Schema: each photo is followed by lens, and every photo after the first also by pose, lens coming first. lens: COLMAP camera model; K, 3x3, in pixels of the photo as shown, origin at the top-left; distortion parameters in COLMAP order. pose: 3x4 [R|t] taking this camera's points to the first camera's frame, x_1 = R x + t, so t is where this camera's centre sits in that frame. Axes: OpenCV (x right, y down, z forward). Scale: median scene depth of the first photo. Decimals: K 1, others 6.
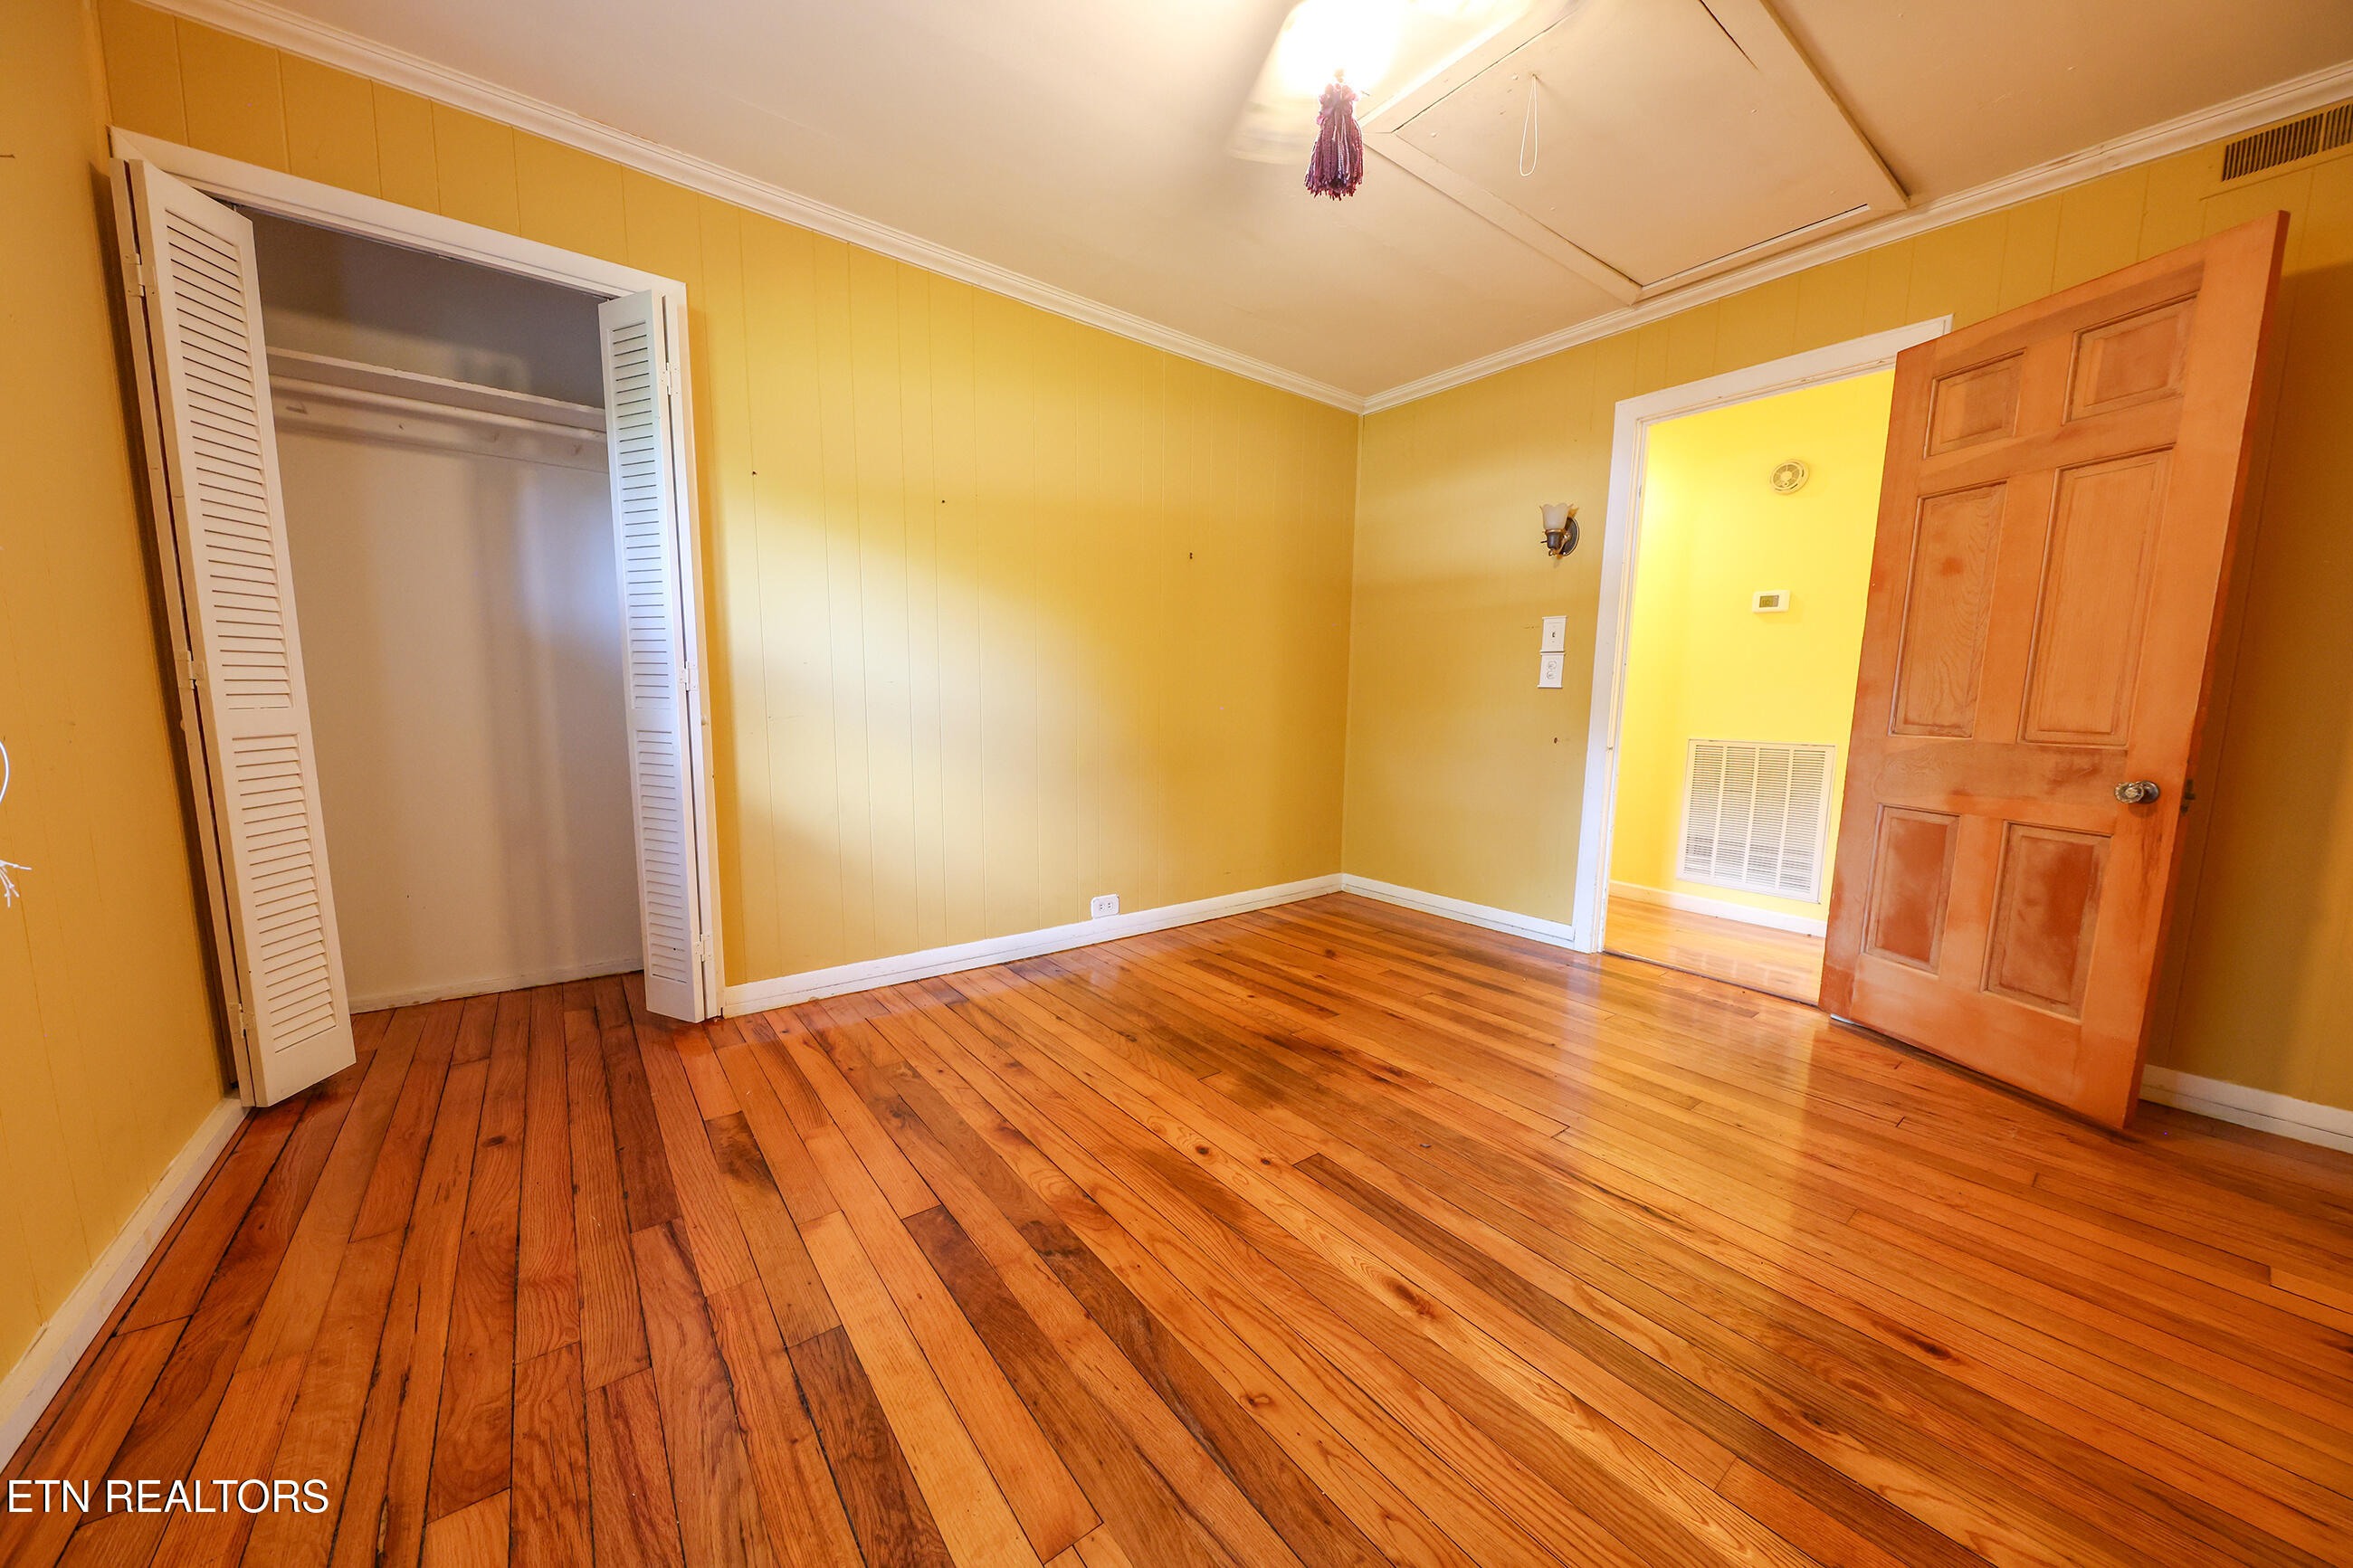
lens RADIAL K [[801.5, 0, 1167.6], [0, 801.5, 793.3], [0, 0, 1]] dist [0.009393, -0.006616]
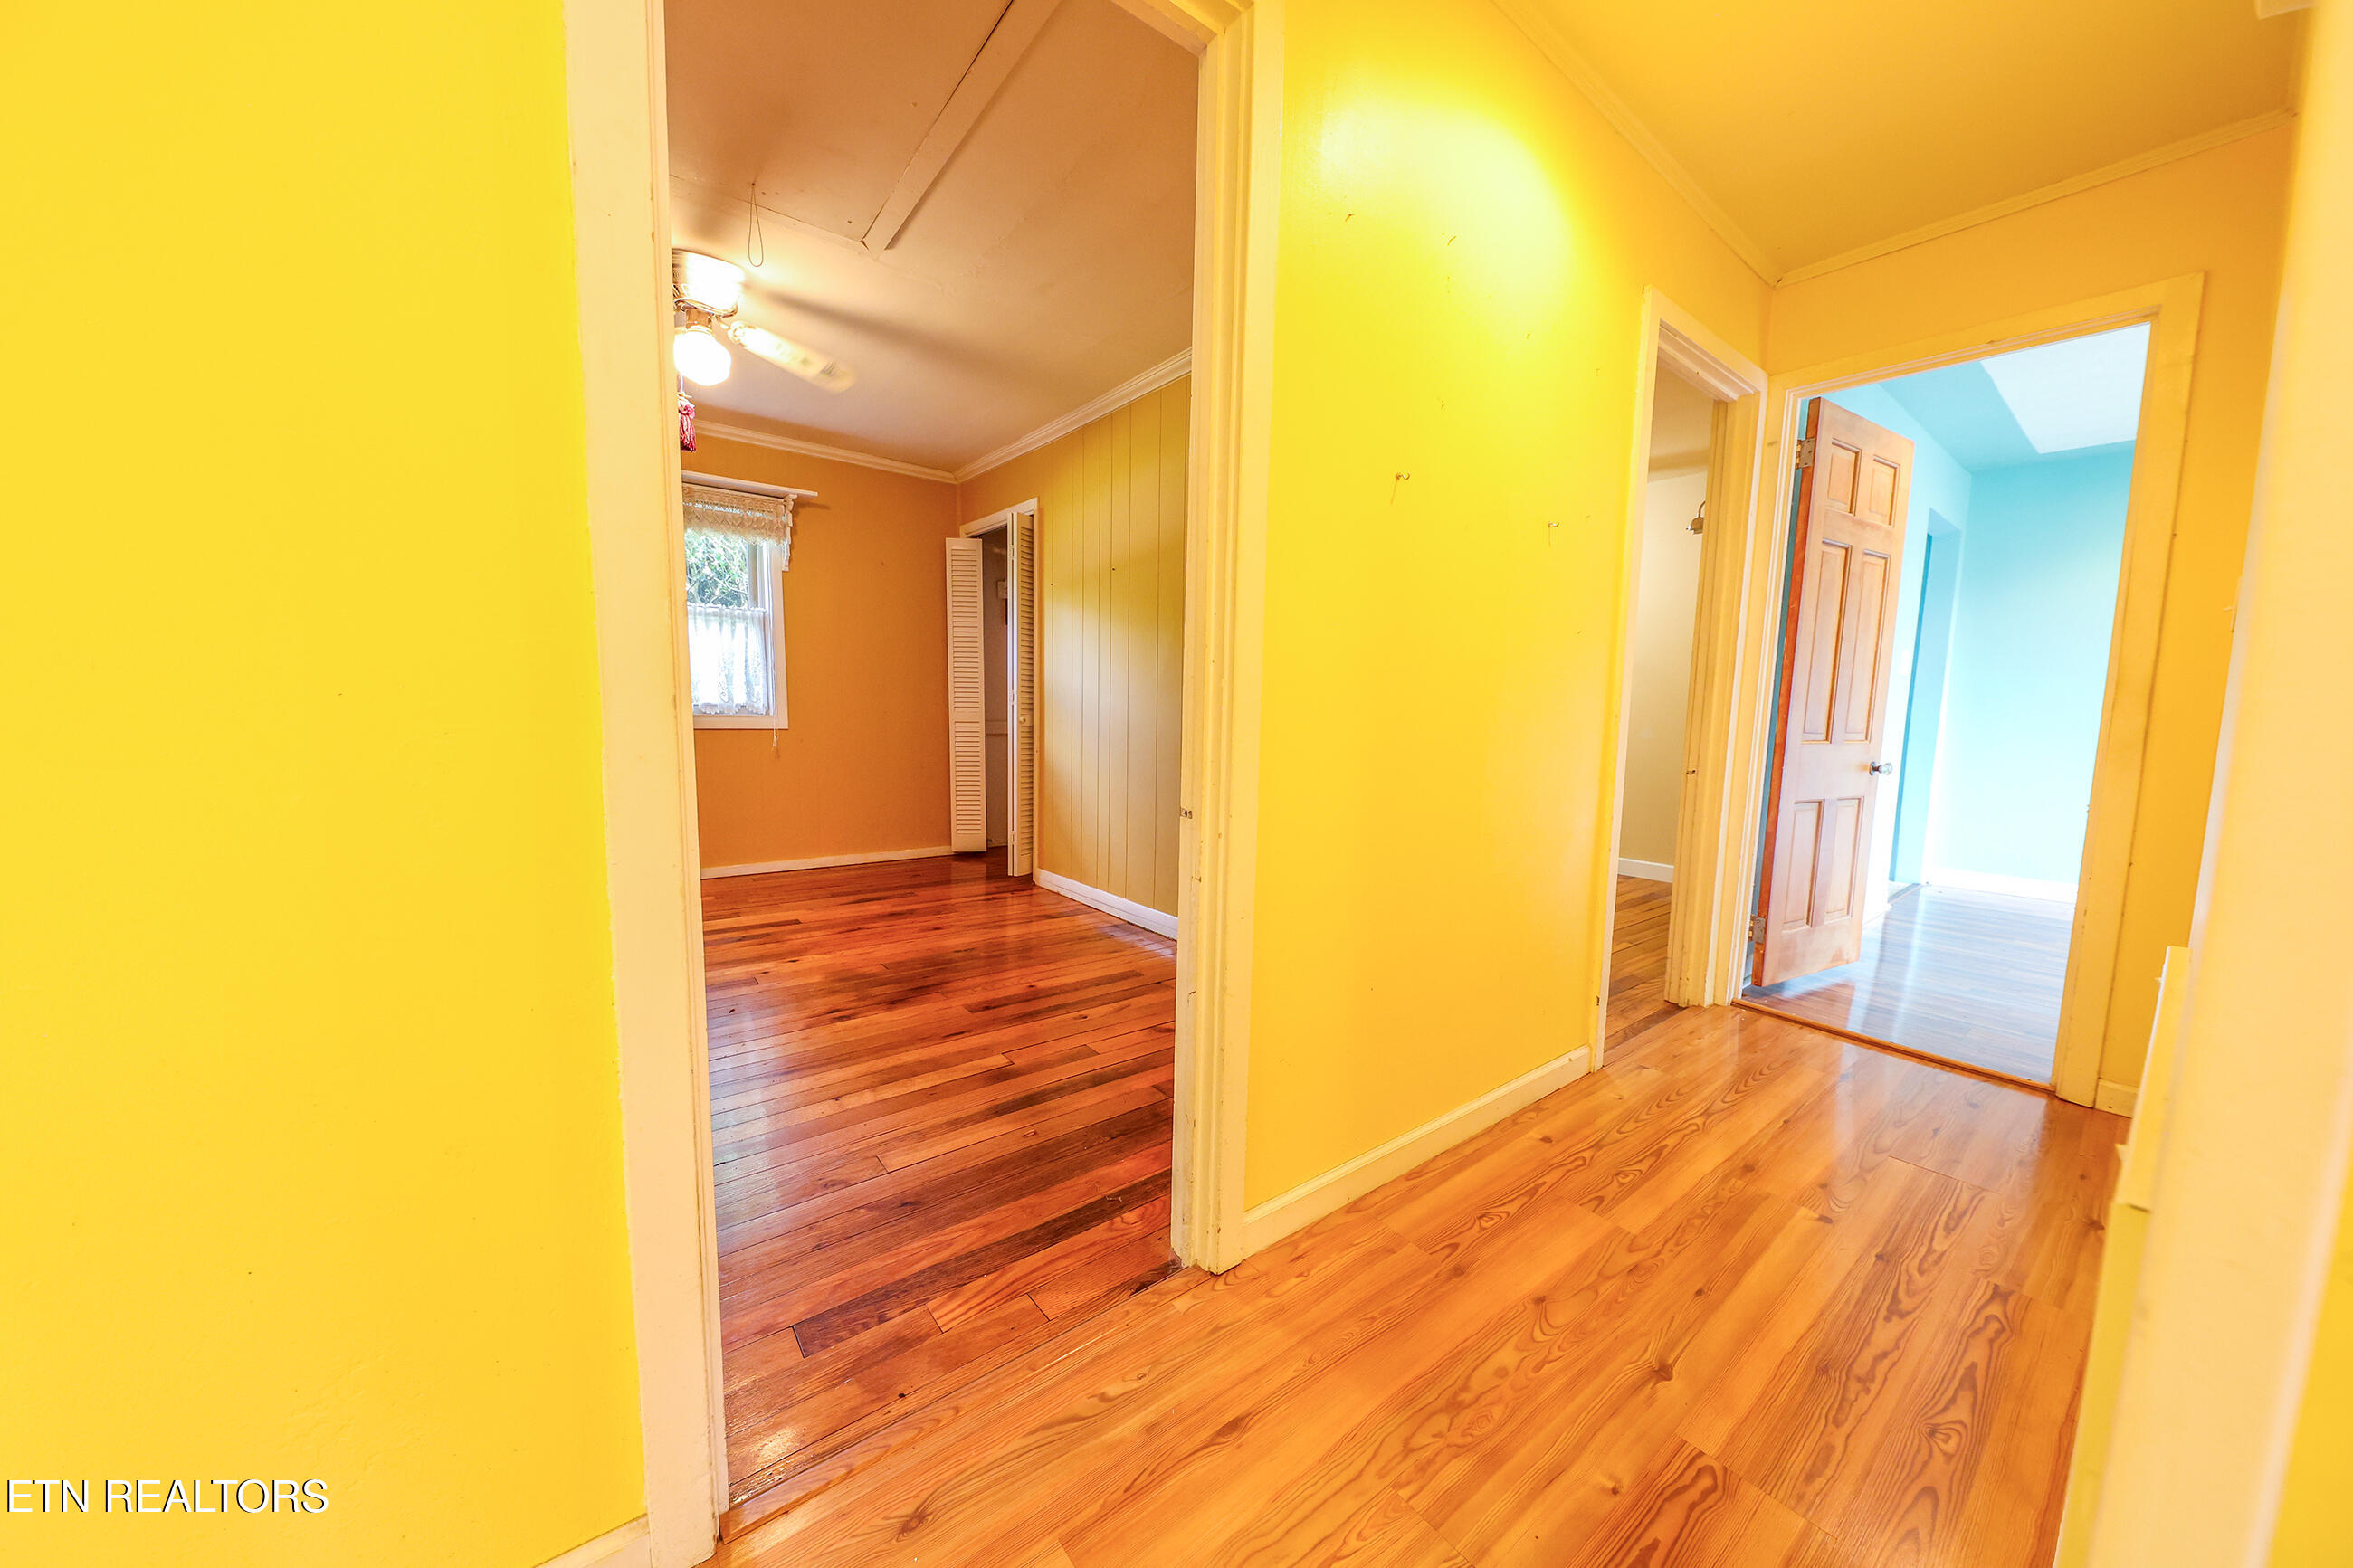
lens RADIAL K [[801.5, 0, 1167.6], [0, 801.5, 793.3], [0, 0, 1]] dist [0.009393, -0.006616]
pose [[0.006498, 0.092187, -0.995721, 1.421903], [-0.143129, 0.985575, 0.090313, -0.150485], [0.989683, 0.141930, 0.019599, 1.397858]]
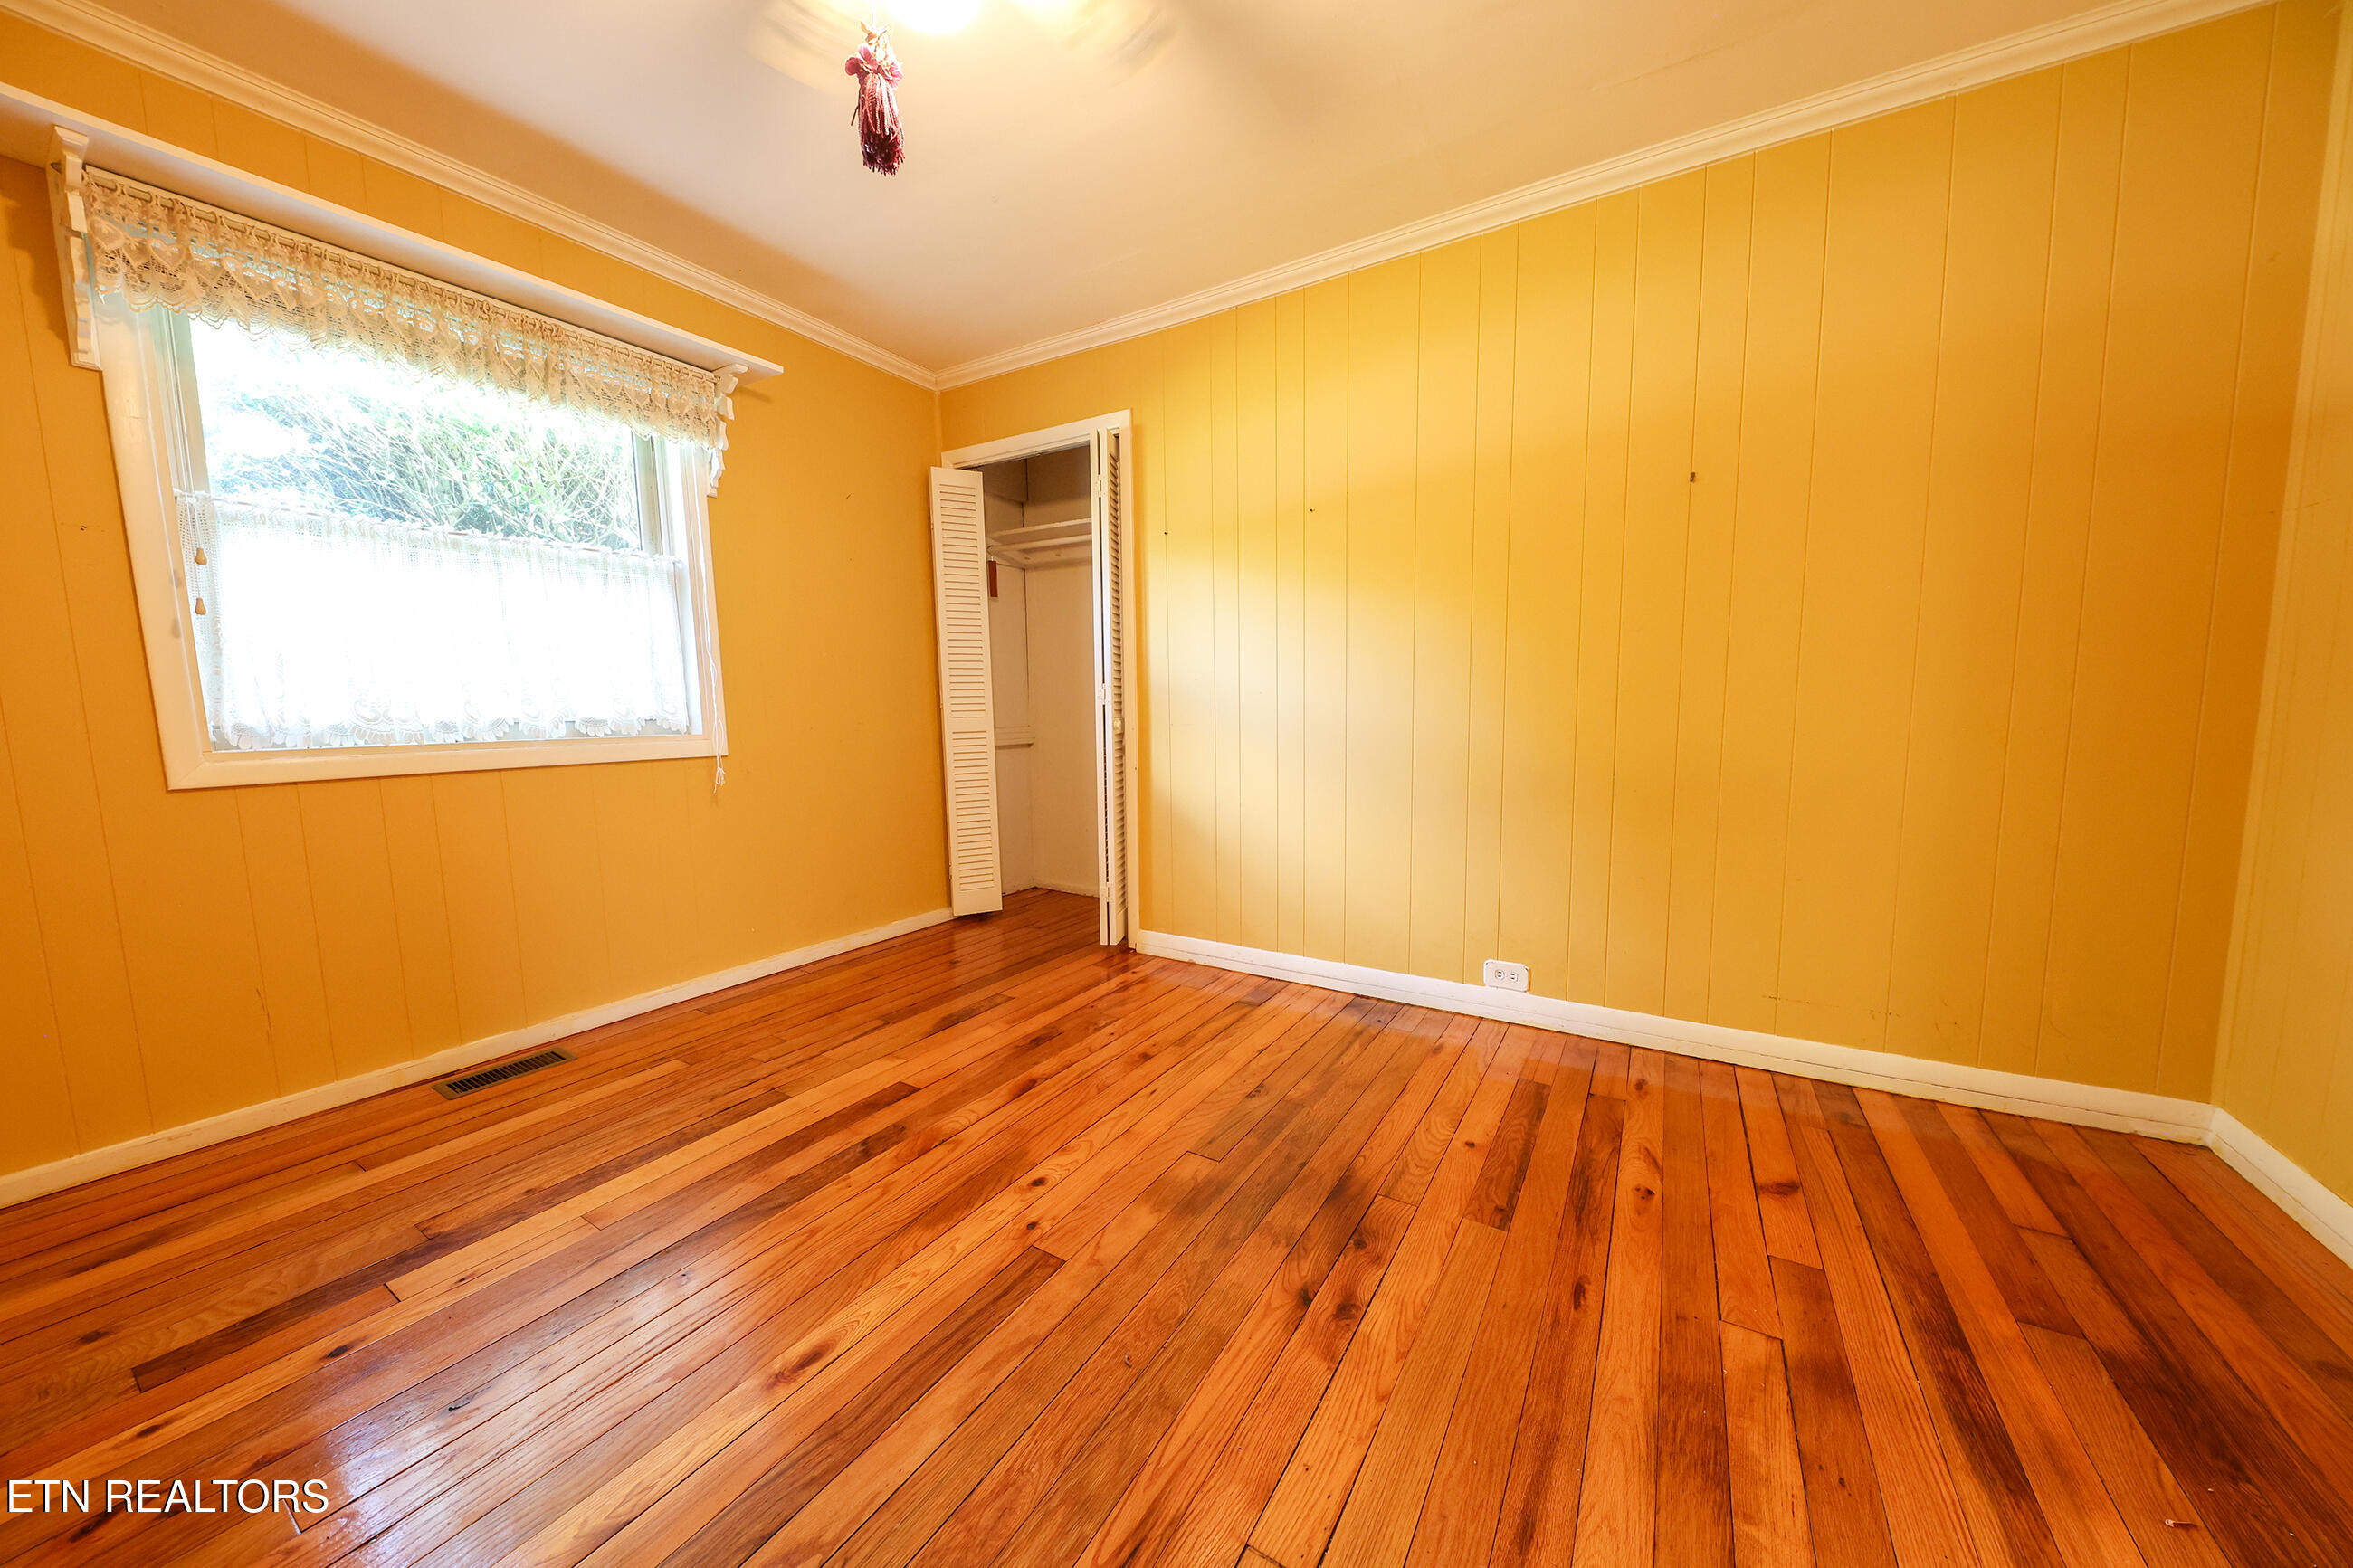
lens RADIAL K [[801.5, 0, 1167.6], [0, 801.5, 793.3], [0, 0, 1]] dist [0.009393, -0.006616]
pose [[0.355787, 0.084527, -0.930737, 0.765490], [-0.098275, 0.993764, 0.052683, -0.061299], [0.929386, 0.072724, 0.361875, 0.624462]]
